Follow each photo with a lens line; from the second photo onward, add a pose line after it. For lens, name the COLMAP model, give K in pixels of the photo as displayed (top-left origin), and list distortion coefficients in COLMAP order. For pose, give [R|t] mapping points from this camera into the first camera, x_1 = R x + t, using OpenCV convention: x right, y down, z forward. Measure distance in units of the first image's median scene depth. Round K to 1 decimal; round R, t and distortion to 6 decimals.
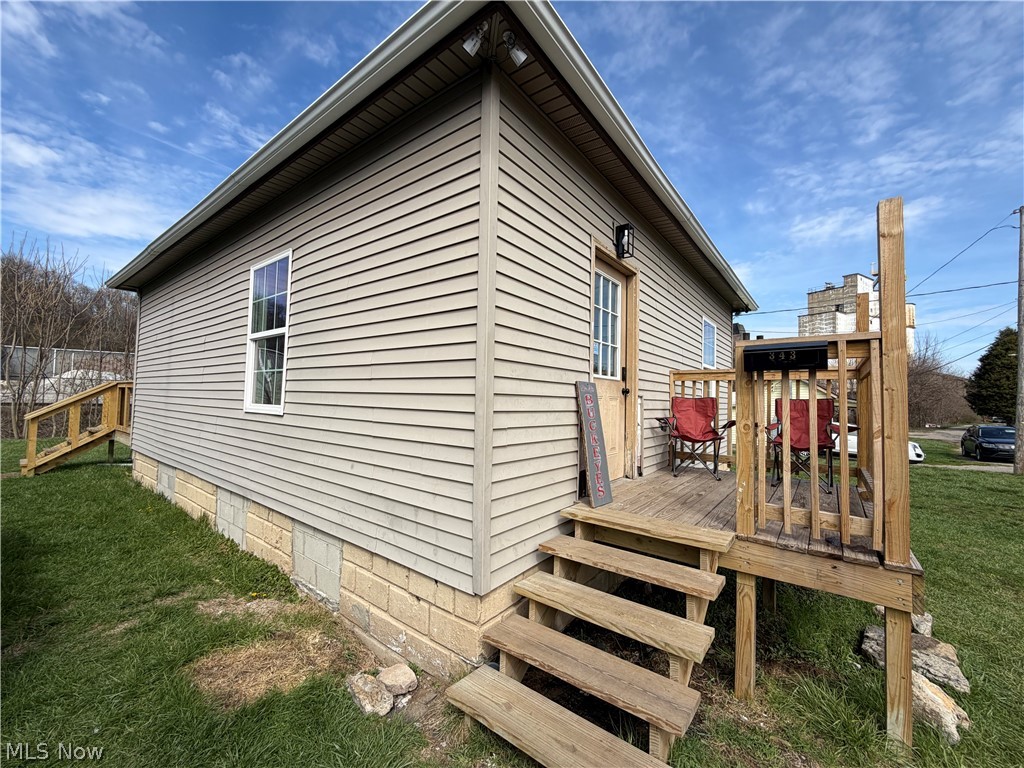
lens RADIAL K [[408.6, 0, 512.0], [0, 408.6, 385.2], [0, 0, 1]] dist [-0.002219, 0.001133]
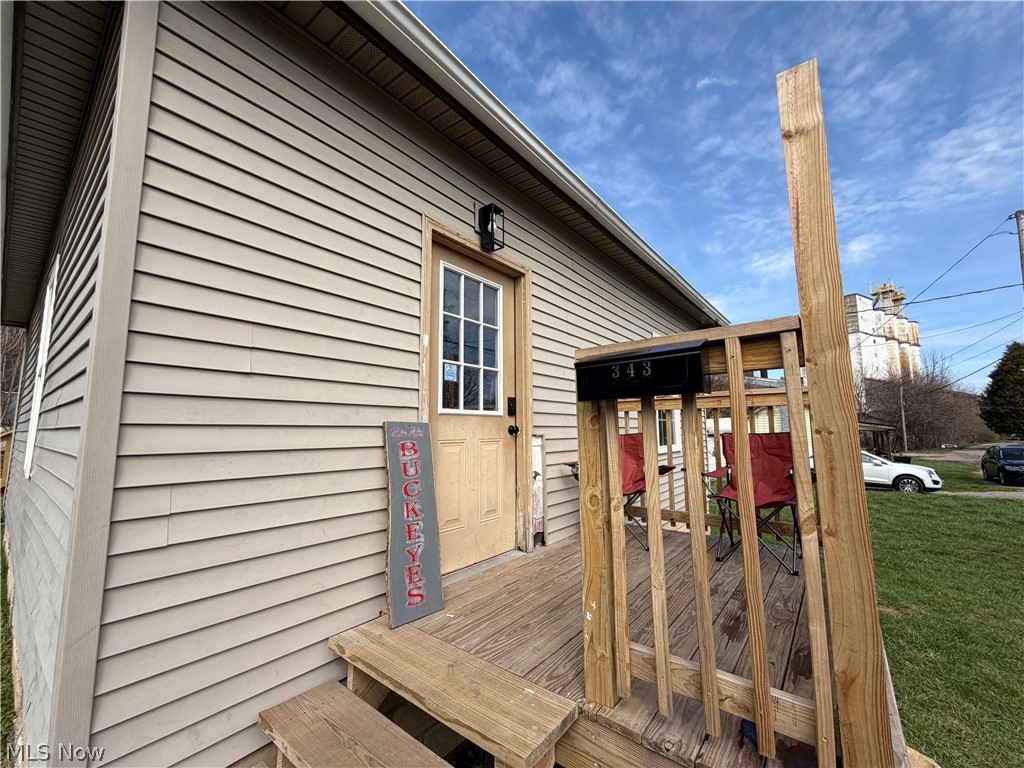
lens RADIAL K [[408.6, 0, 513.3], [0, 408.6, 385.0], [0, 0, 1]] dist [-0.002219, 0.001133]
pose [[0.999460, -0.031102, -0.010573, 0.287684], [0.030207, 0.996632, -0.076242, -0.009552], [0.012909, 0.075882, 0.997033, 0.259459]]
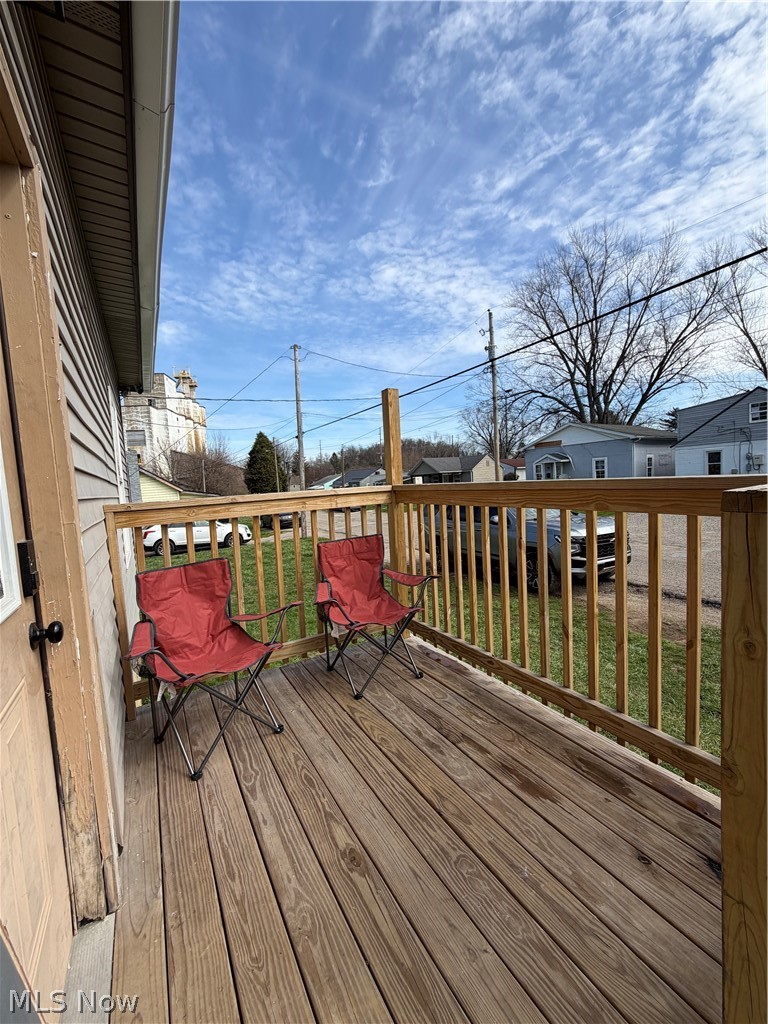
lens RADIAL K [[408.6, 0, 384.6], [0, 408.6, 507.4], [0, 0, 1]] dist [-0.002219, 0.001133]
pose [[0.369502, -0.109038, 0.922810, 0.128882], [0.036729, 0.994029, 0.102746, -0.082696], [-0.928504, -0.004071, 0.371301, 0.705768]]
